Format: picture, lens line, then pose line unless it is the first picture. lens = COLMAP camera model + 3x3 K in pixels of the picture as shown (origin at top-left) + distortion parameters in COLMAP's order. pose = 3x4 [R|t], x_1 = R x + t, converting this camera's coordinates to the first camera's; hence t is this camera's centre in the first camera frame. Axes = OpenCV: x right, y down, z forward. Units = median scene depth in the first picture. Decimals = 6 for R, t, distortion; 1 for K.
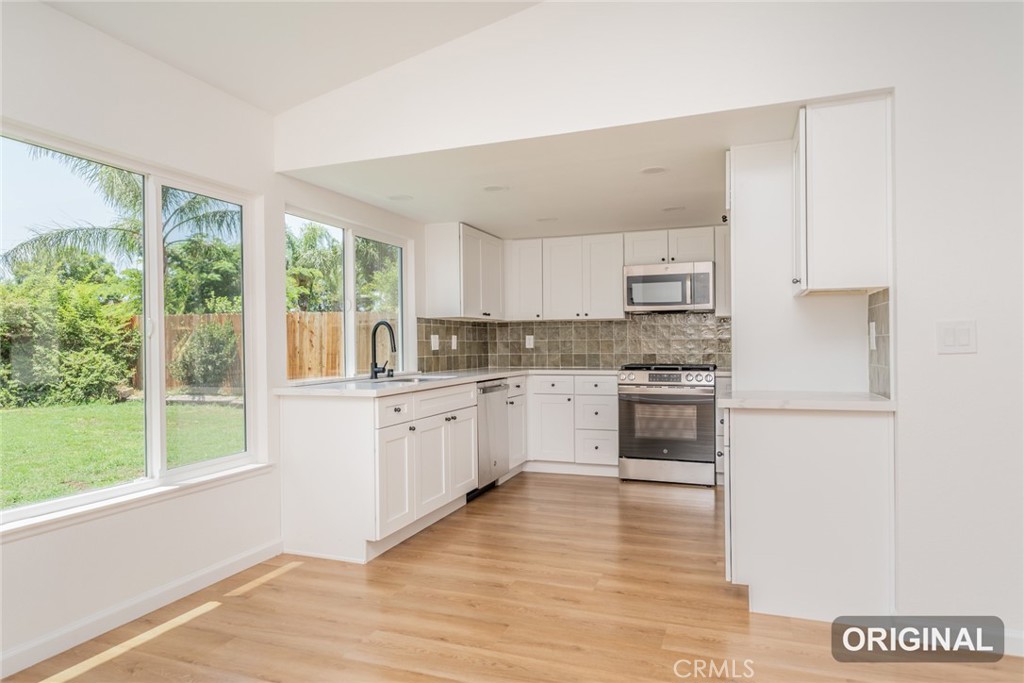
lens RADIAL K [[616.6, 0, 513.8], [0, 616.6, 341.2], [0, 0, 1]] dist [-0.005128, -0.000153]
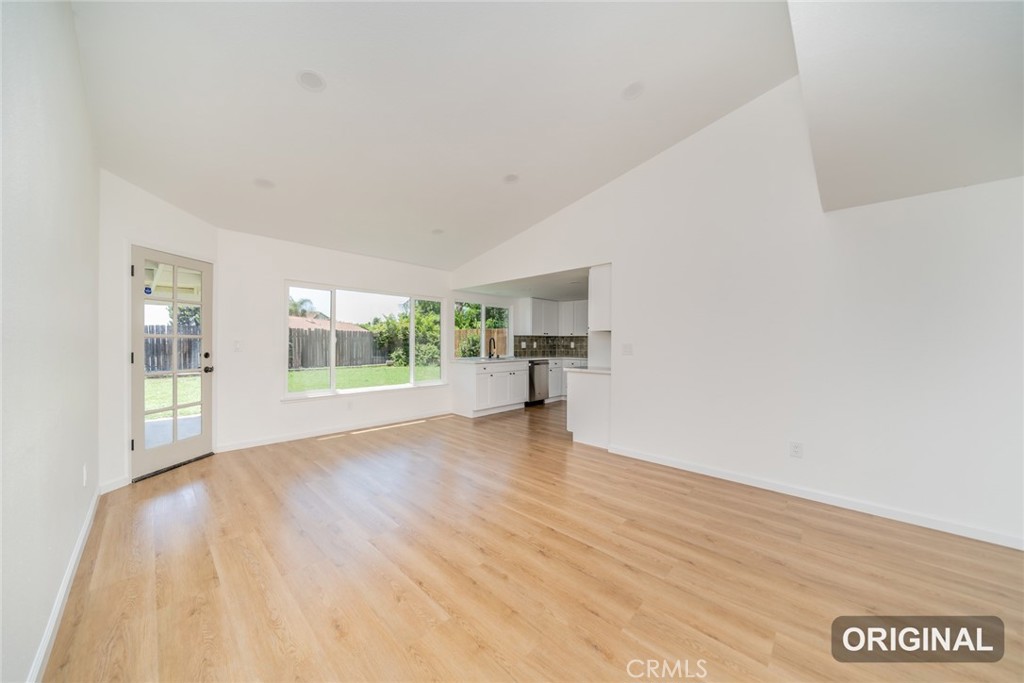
lens RADIAL K [[351.0, 0, 511.1], [0, 351.0, 343.3], [0, 0, 1]] dist [-0.001033, -0.000095]
pose [[0.914485, 0.014583, -0.404357, 0.376322], [-0.010541, 0.999870, 0.012221, -0.020726], [0.404482, -0.006914, 0.914520, -0.308539]]
